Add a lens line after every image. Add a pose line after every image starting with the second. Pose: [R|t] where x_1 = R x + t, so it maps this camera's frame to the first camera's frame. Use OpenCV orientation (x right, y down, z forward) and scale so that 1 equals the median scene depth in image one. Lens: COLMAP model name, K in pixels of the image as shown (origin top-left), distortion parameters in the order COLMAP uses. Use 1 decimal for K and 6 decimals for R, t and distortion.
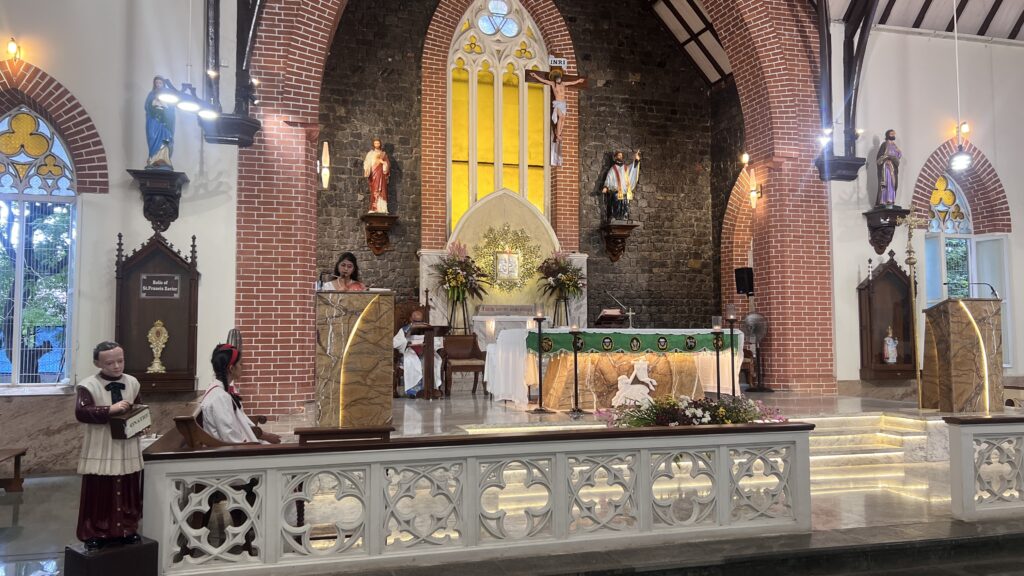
lens RADIAL K [[770.7, 0, 508.4], [0, 770.7, 291.7], [0, 0, 1]] dist [0.069756, -0.084882]
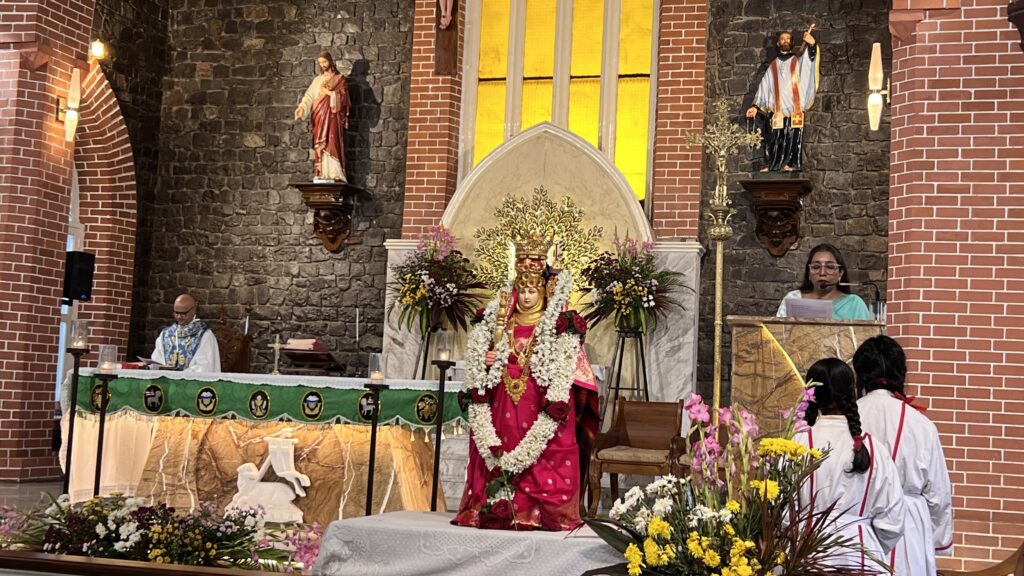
lens RADIAL K [[1410.0, 0, 512.0], [0, 1410.0, 288.0], [0, 0, 1]] dist [0.154965, -0.505232]
pose [[0.836994, -0.004099, -0.547197, 0.612902], [-0.015243, 0.999409, -0.030801, 0.012143], [0.547000, 0.034121, 0.836437, 0.211633]]
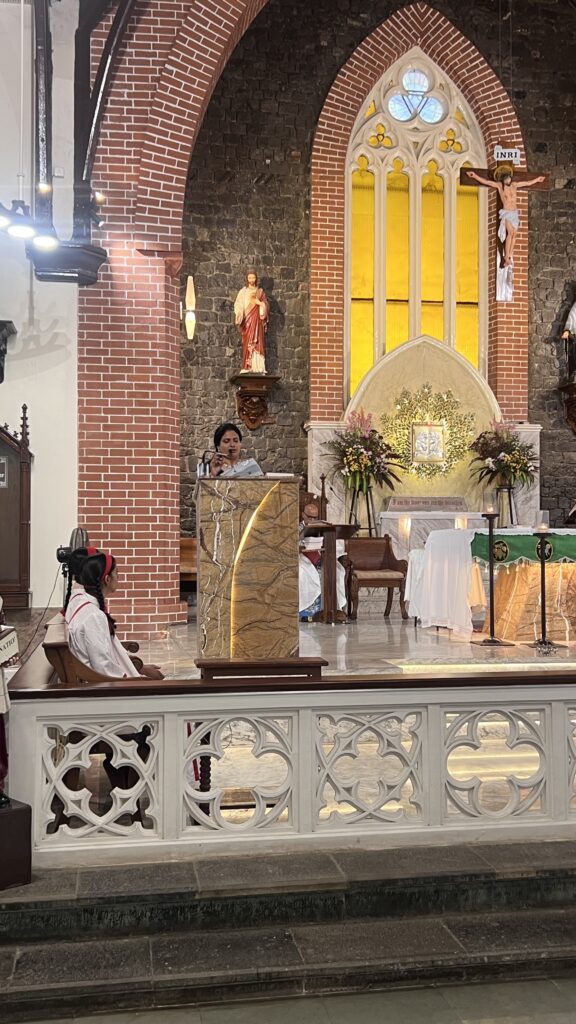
lens RADIAL K [[1036.5, 0, 294.0], [0, 1036.5, 517.8], [0, 0, 1]] dist [0.155676, -0.398043]
pose [[0.994416, 0.000783, -0.105527, -0.027750], [0.003079, 0.999331, 0.036429, 0.001269], [0.105485, -0.036551, 0.993749, 0.007459]]
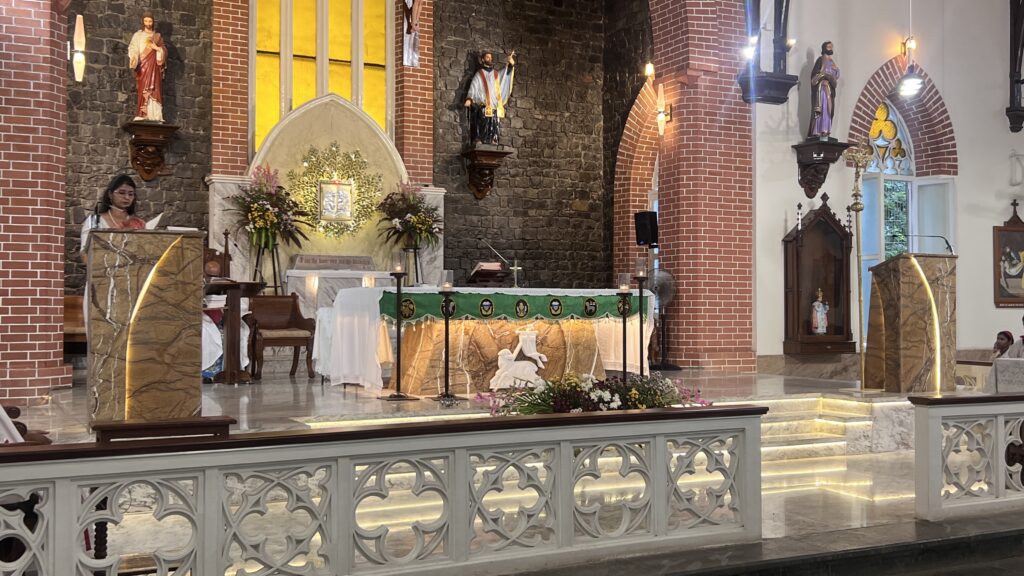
lens RADIAL K [[1036.5, 0, 507.9], [0, 1036.5, 280.5], [0, 0, 1]] dist [0.155676, -0.398043]
pose [[0.982112, 0.010131, 0.188024, -0.030741], [-0.017400, 0.999162, 0.037048, 0.002028], [-0.187491, -0.039657, 0.981466, -0.001266]]
